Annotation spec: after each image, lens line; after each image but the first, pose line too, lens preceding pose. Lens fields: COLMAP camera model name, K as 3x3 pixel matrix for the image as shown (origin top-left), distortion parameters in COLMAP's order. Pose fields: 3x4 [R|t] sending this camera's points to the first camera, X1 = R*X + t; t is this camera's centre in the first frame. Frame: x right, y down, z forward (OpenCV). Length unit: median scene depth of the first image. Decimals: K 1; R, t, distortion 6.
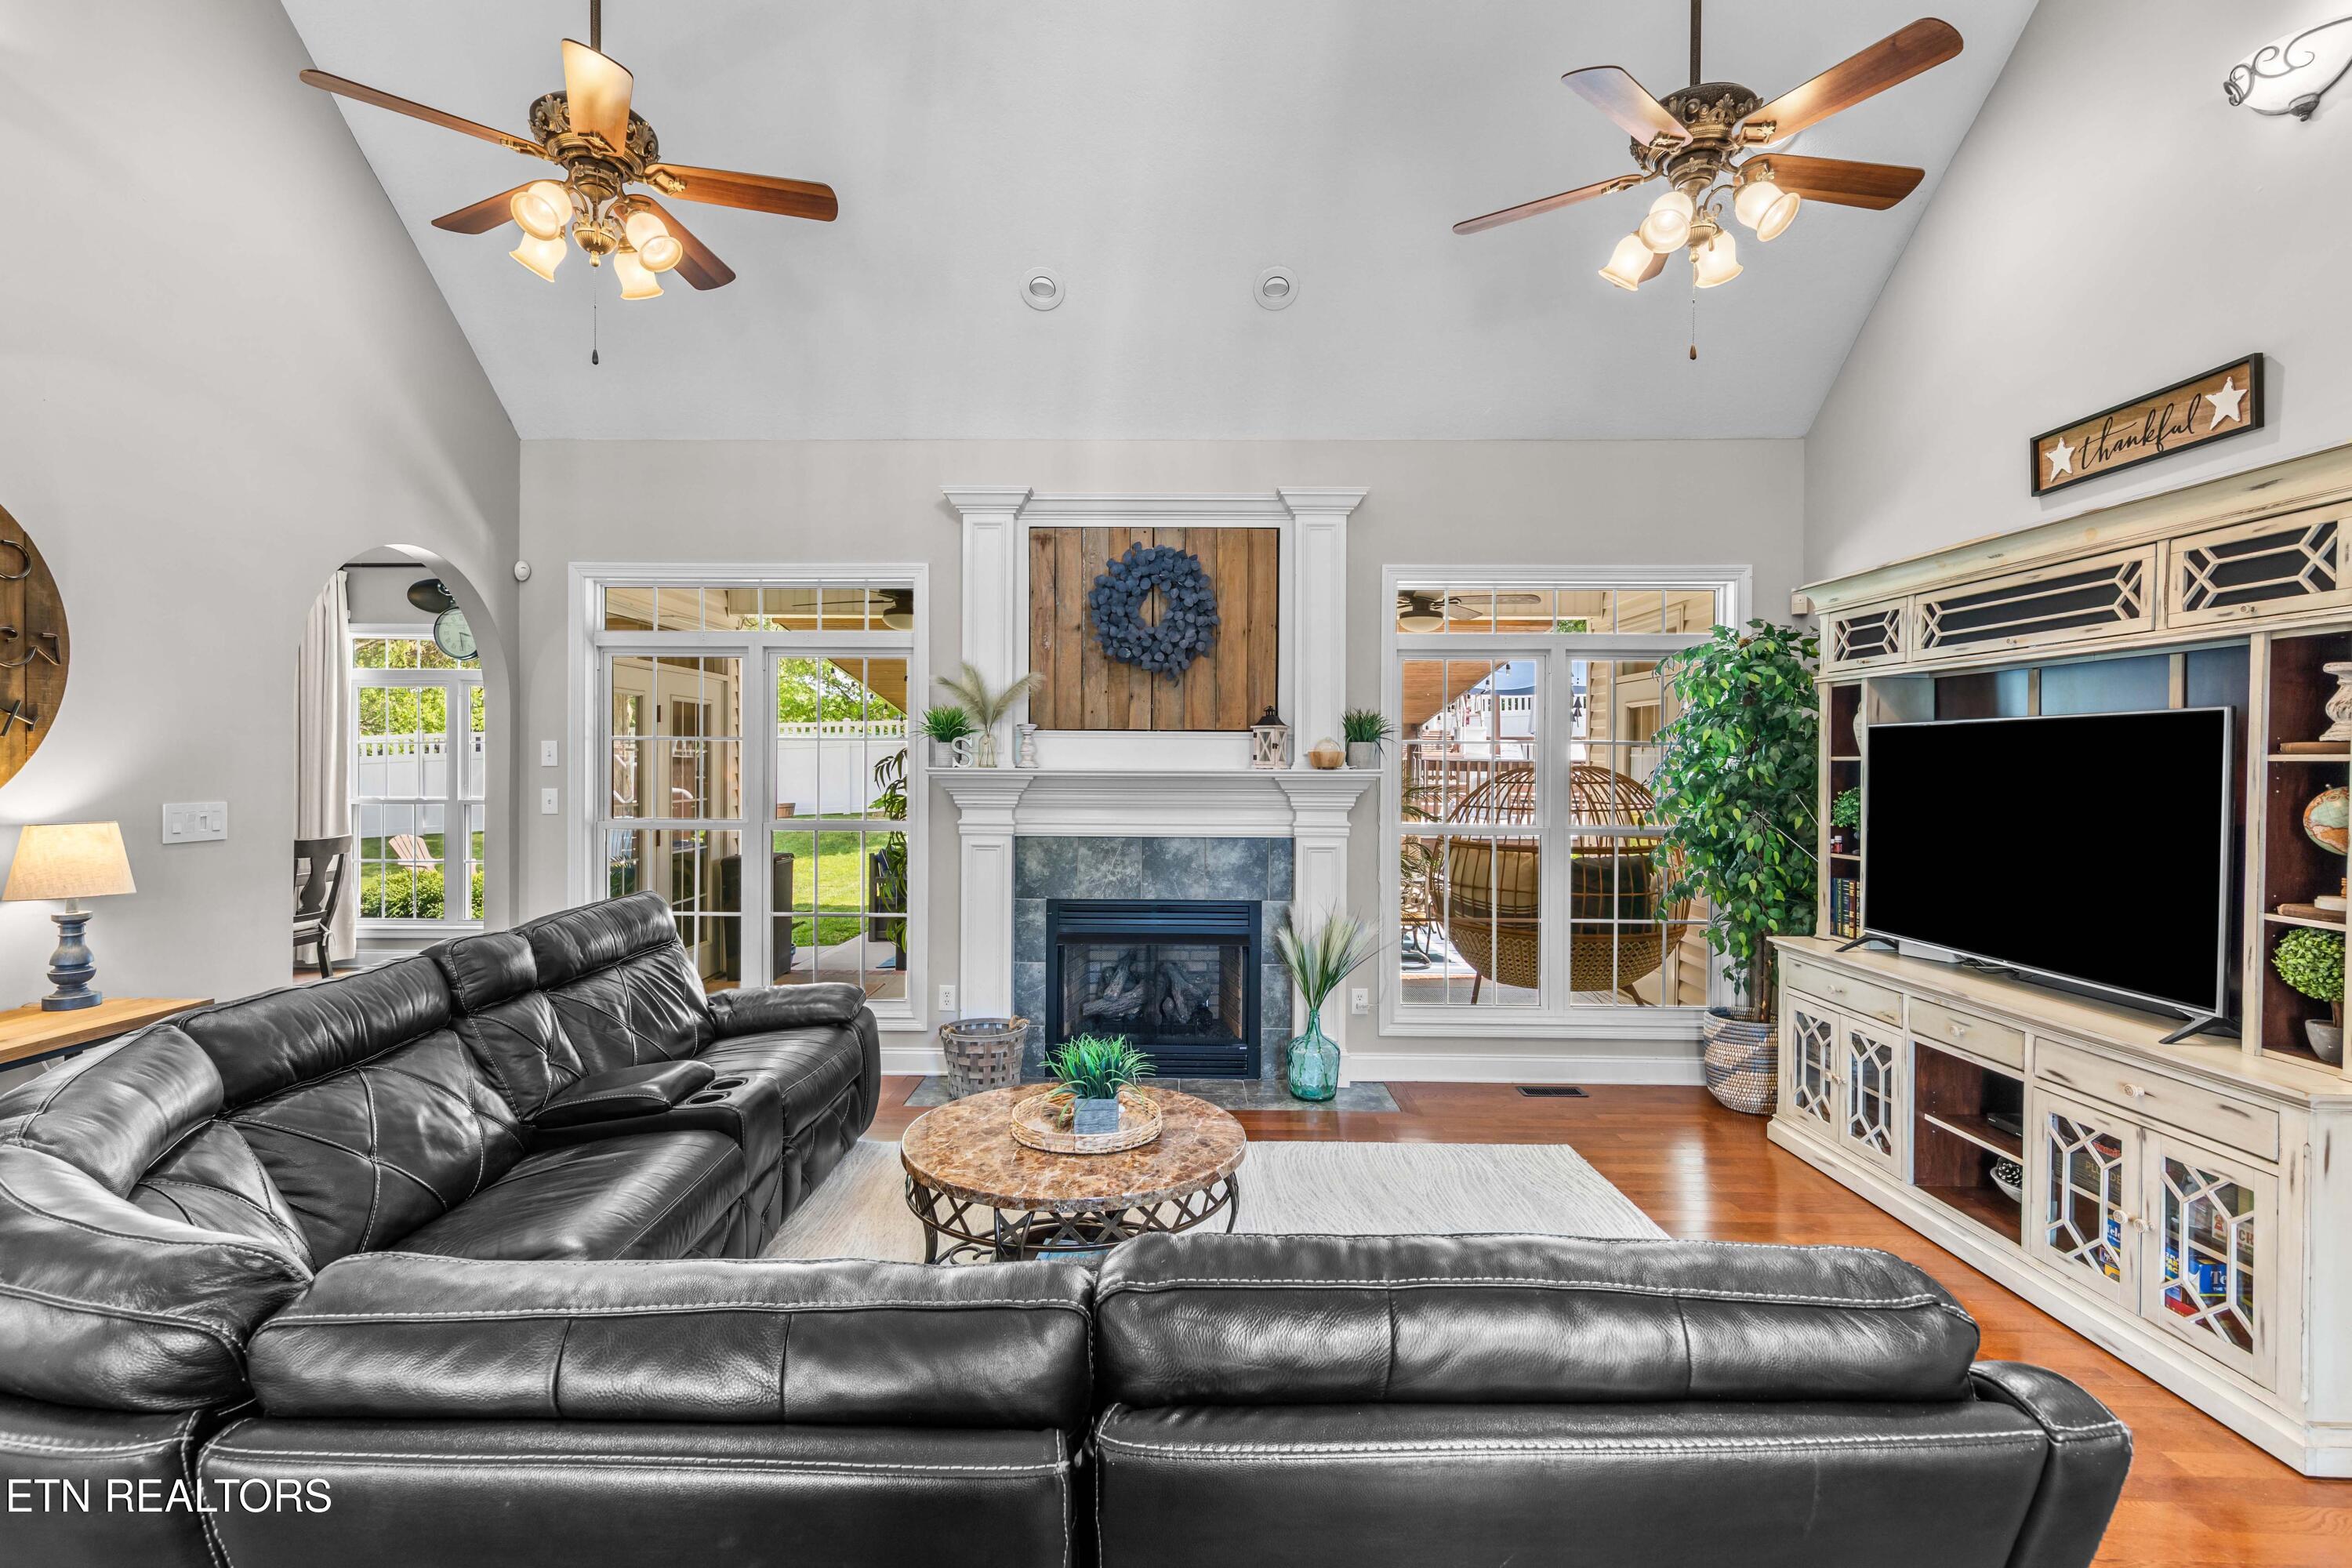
lens RADIAL K [[1079.0, 0, 1162.0], [0, 1079.0, 771.6], [0, 0, 1]] dist [0.011563, -0.000533]
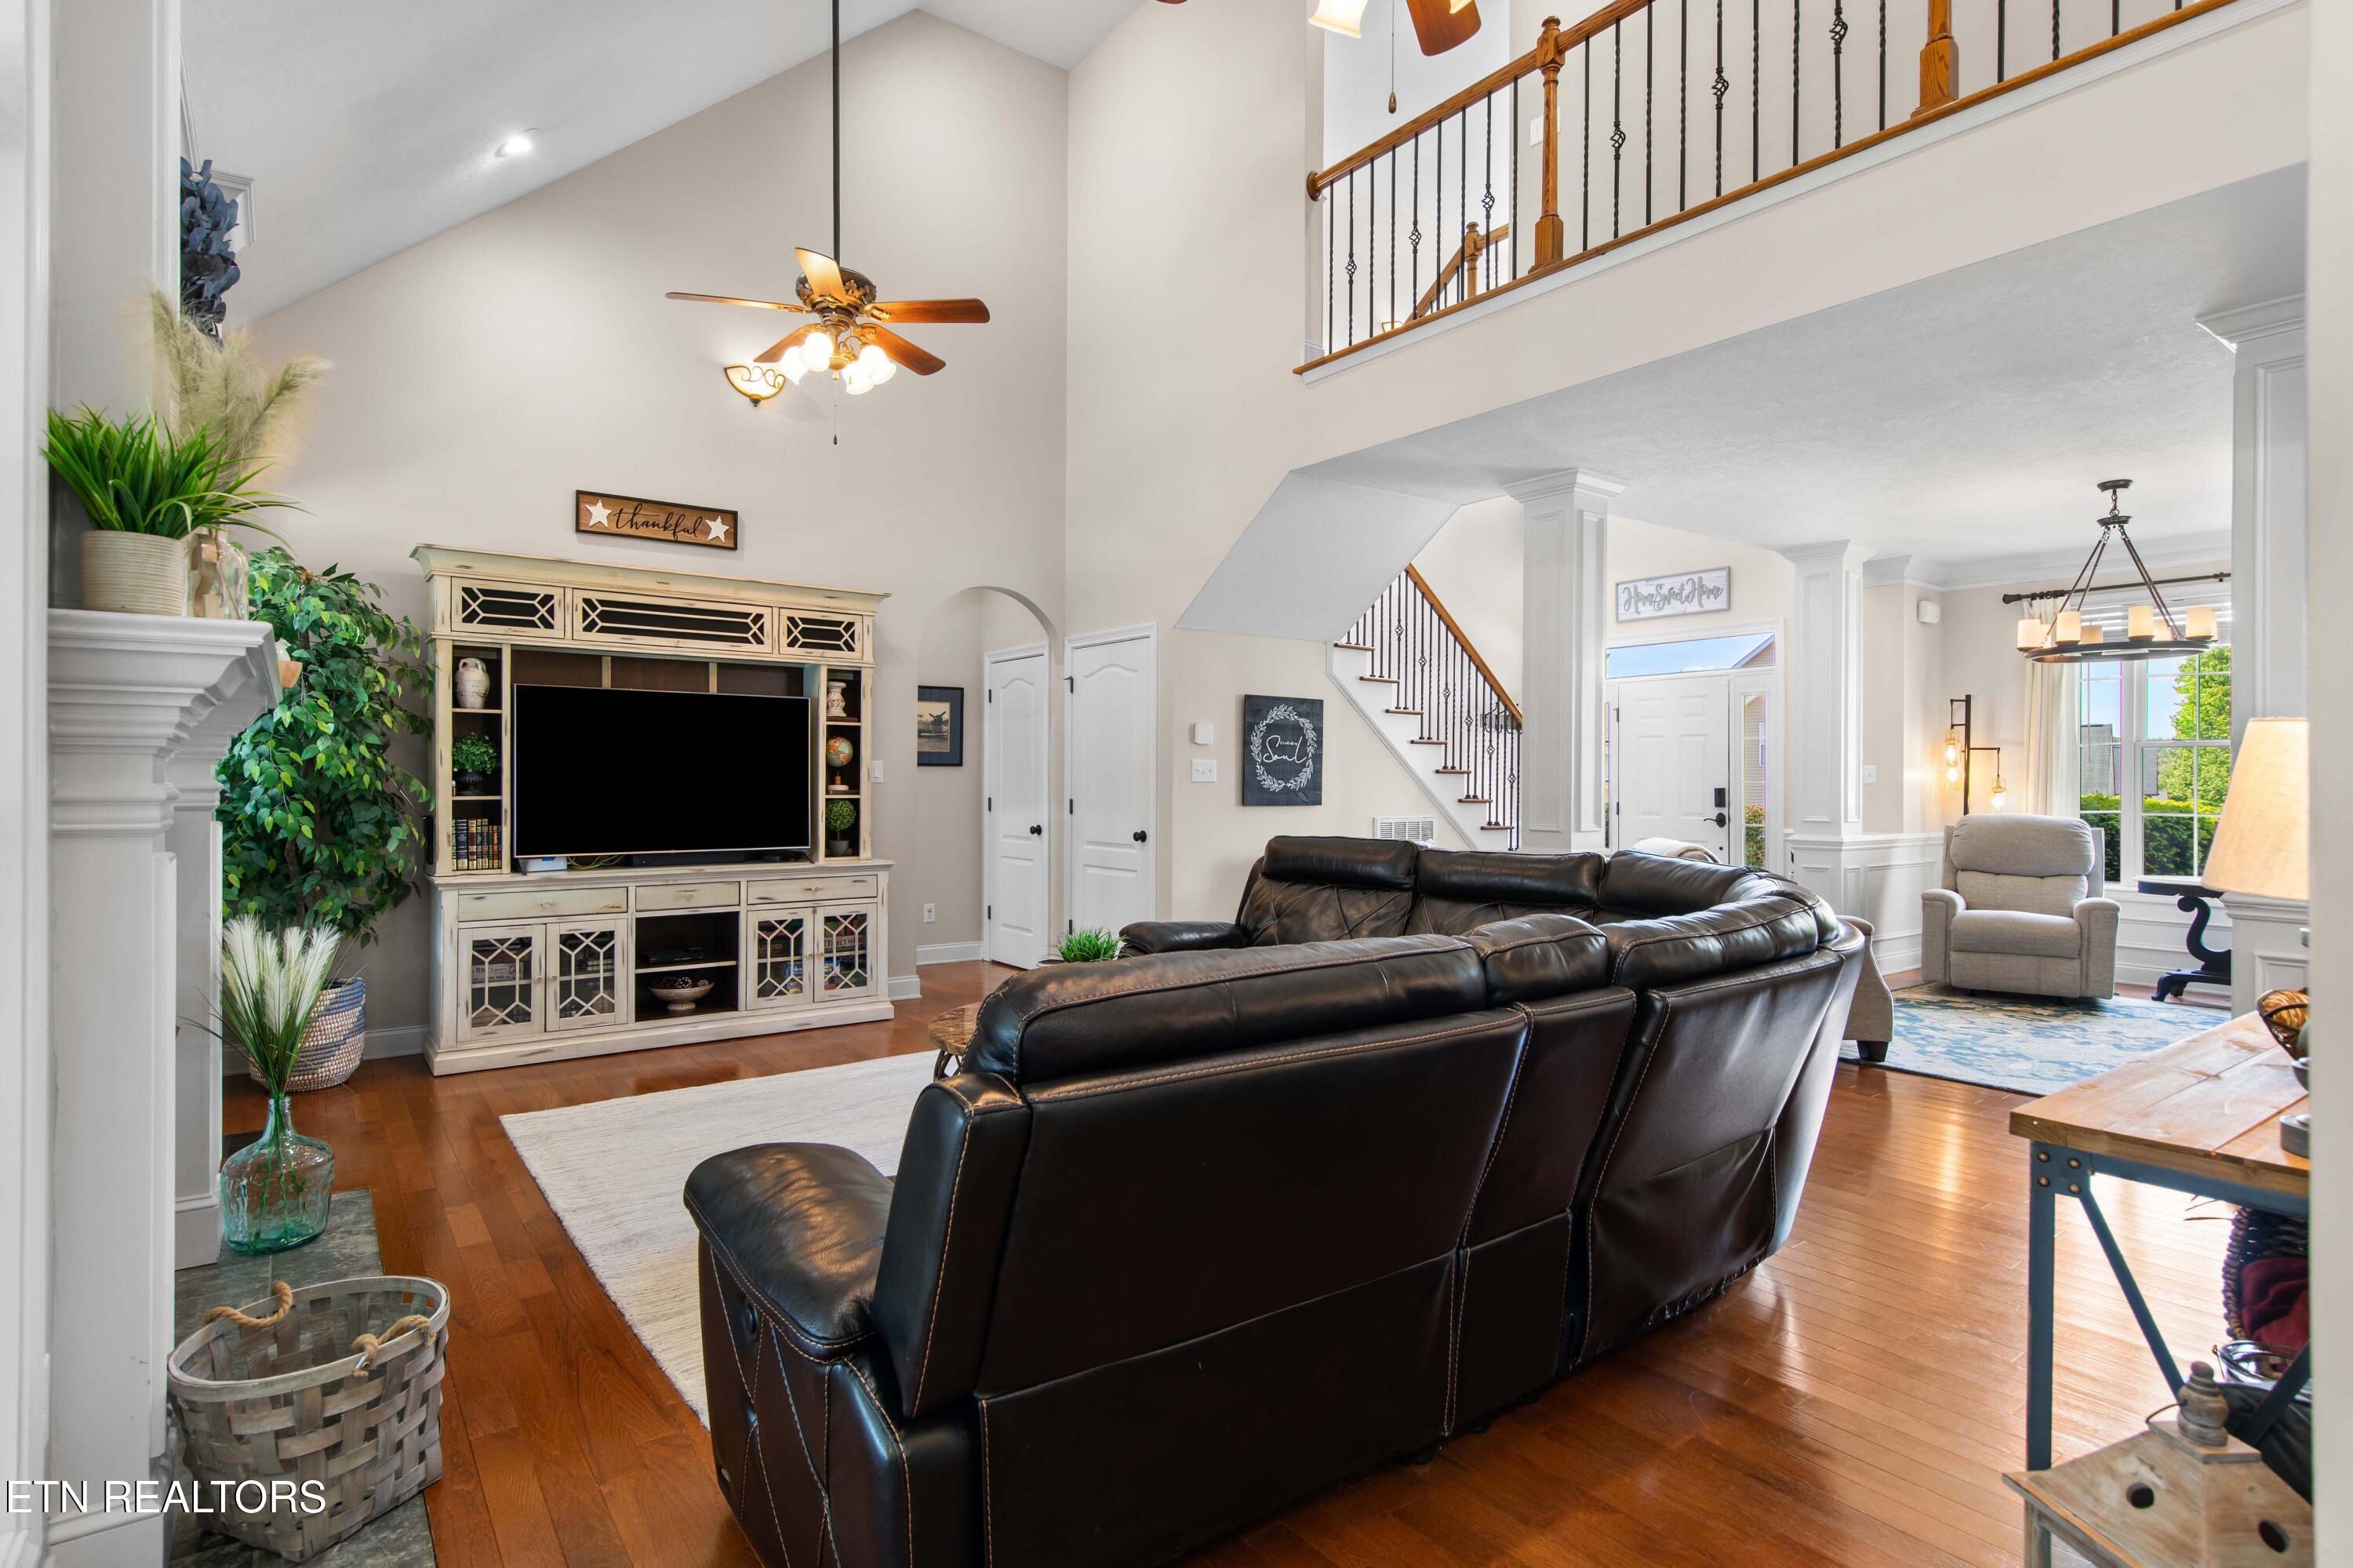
lens RADIAL K [[1182.3, 0, 1165.8], [0, 1182.3, 783.1], [0, 0, 1]] dist [0.003550, 0.000366]
pose [[-0.603259, -0.008791, 0.797497, -0.783144], [0.001833, 0.999921, 0.012410, 0.048829], [-0.797543, 0.008948, -0.603196, 1.164563]]
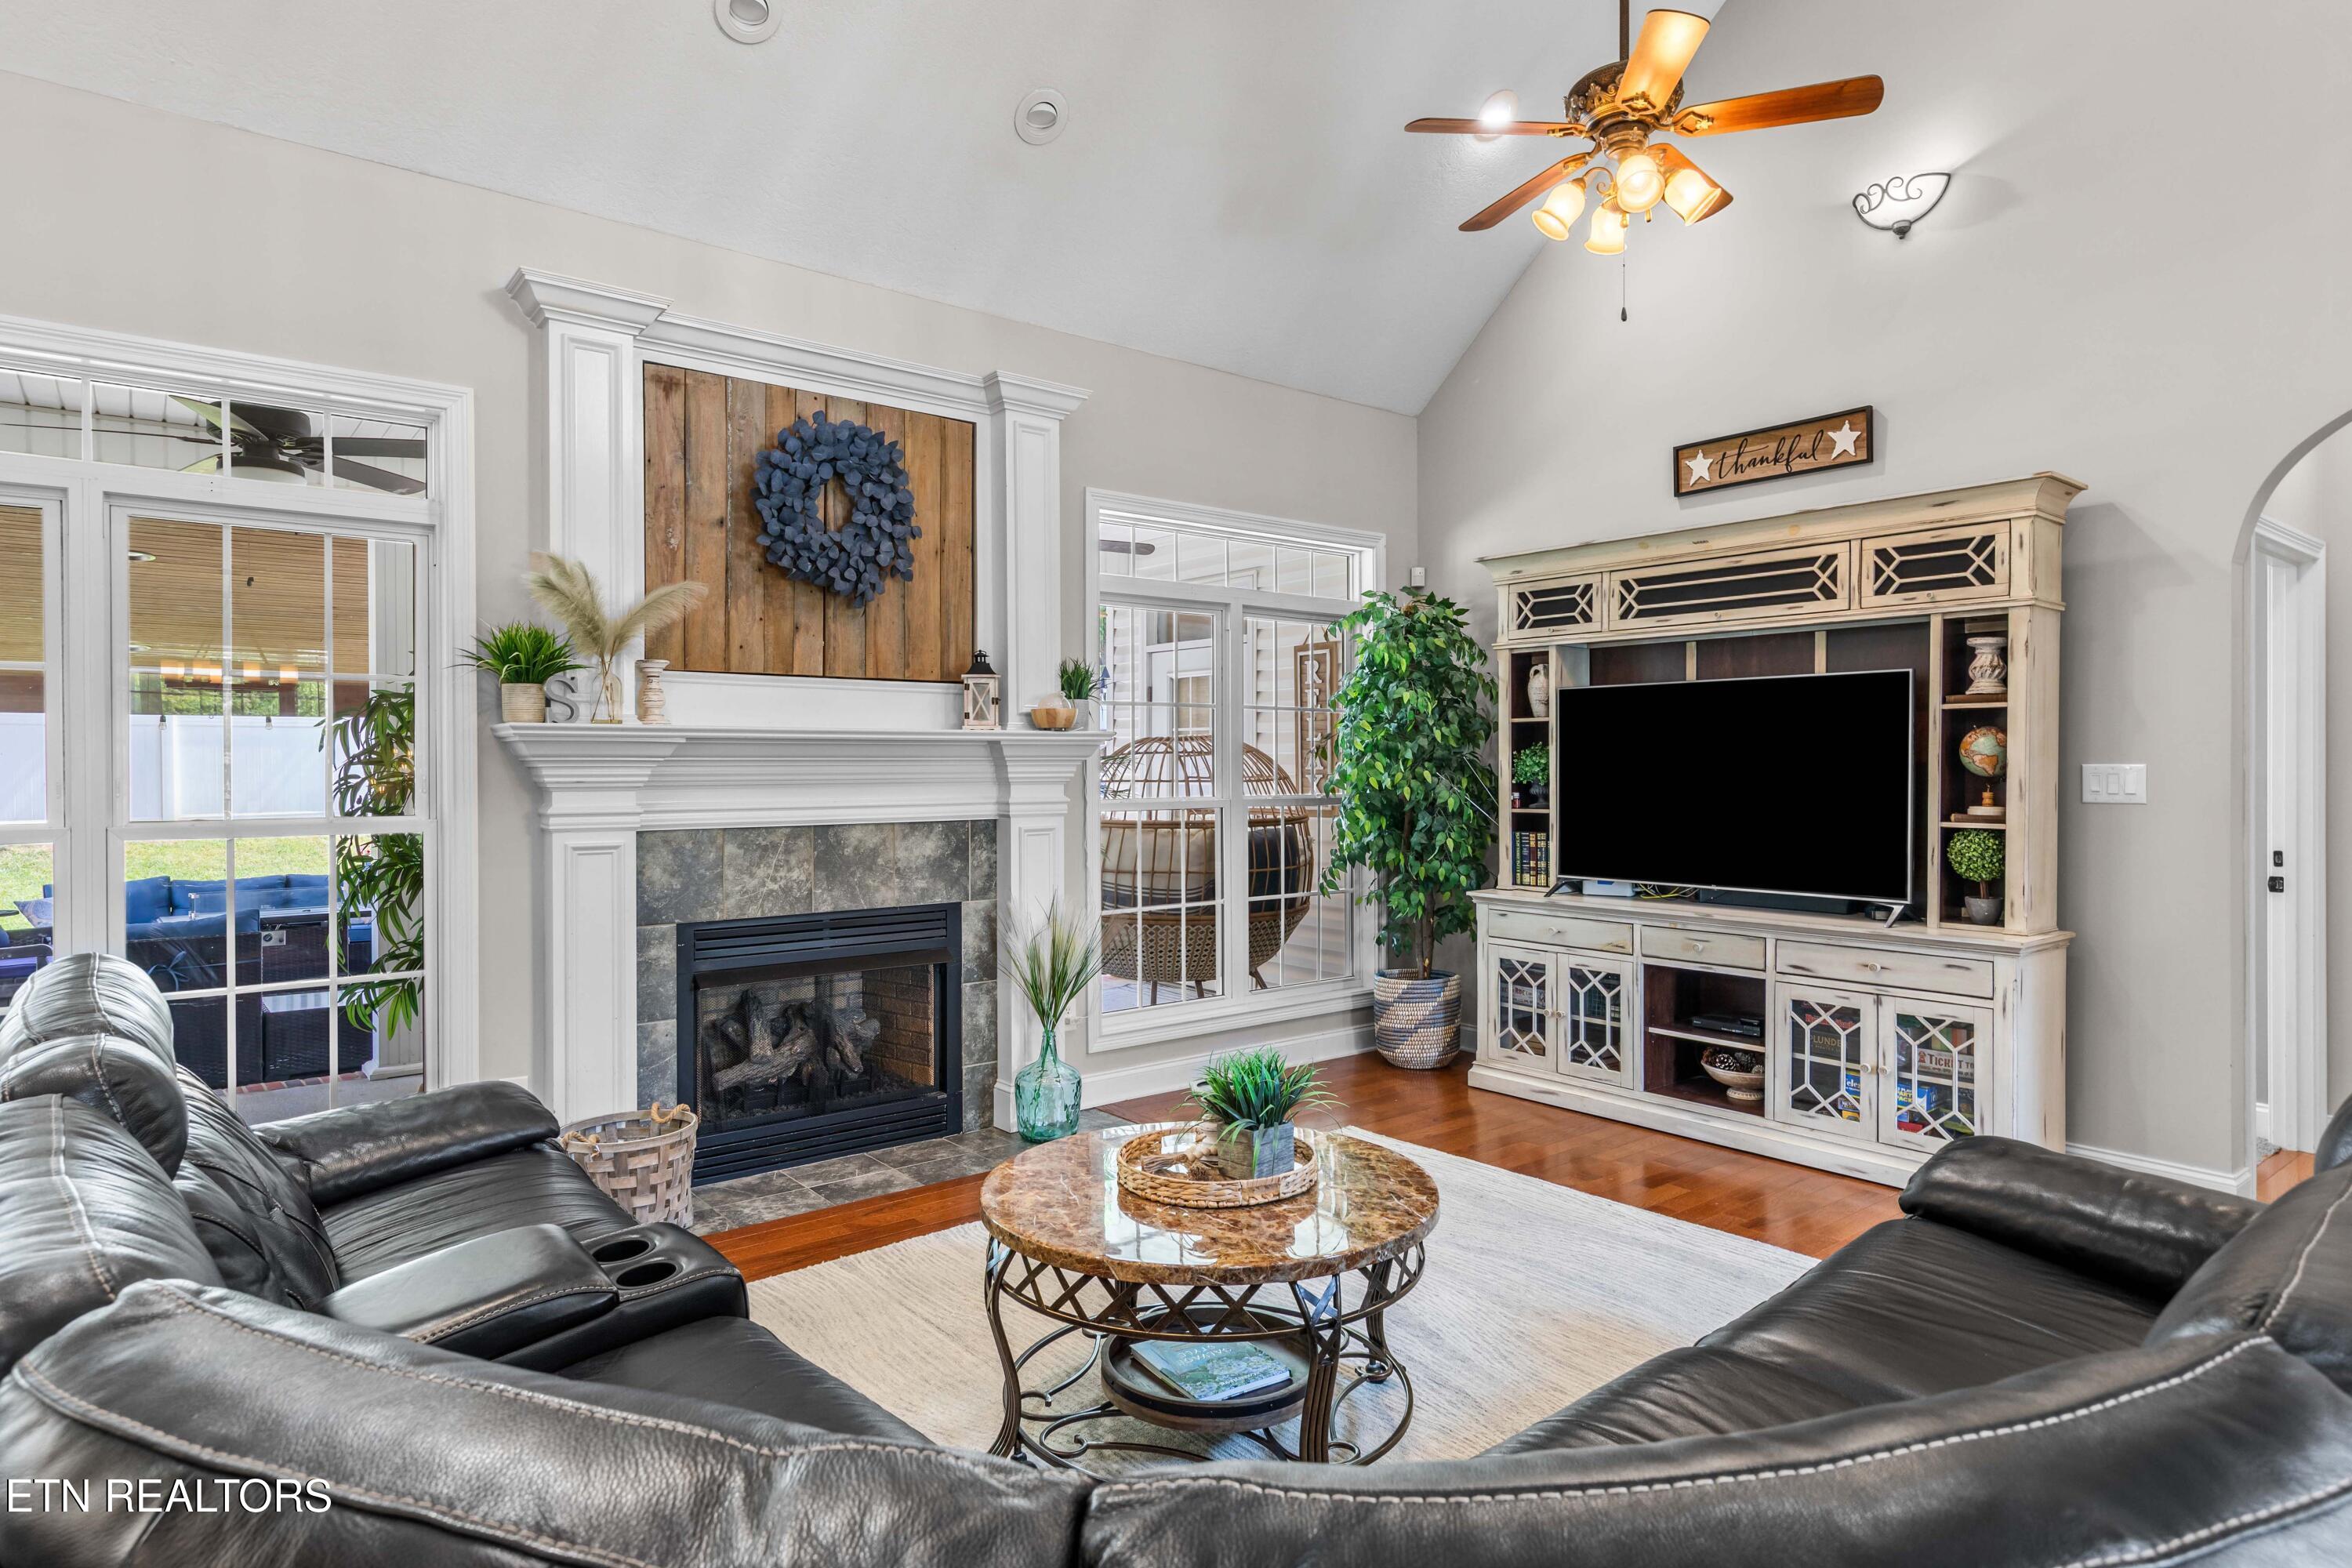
lens RADIAL K [[1302.1, 0, 1181.7], [0, 1302.1, 776.6], [0, 0, 1]] dist [0.016342, 0.001029]
pose [[0.770866, -0.013862, 0.636847, -0.462173], [0.013449, 0.999895, 0.005485, 0.032551], [-0.636856, 0.004337, 0.770971, 0.217683]]
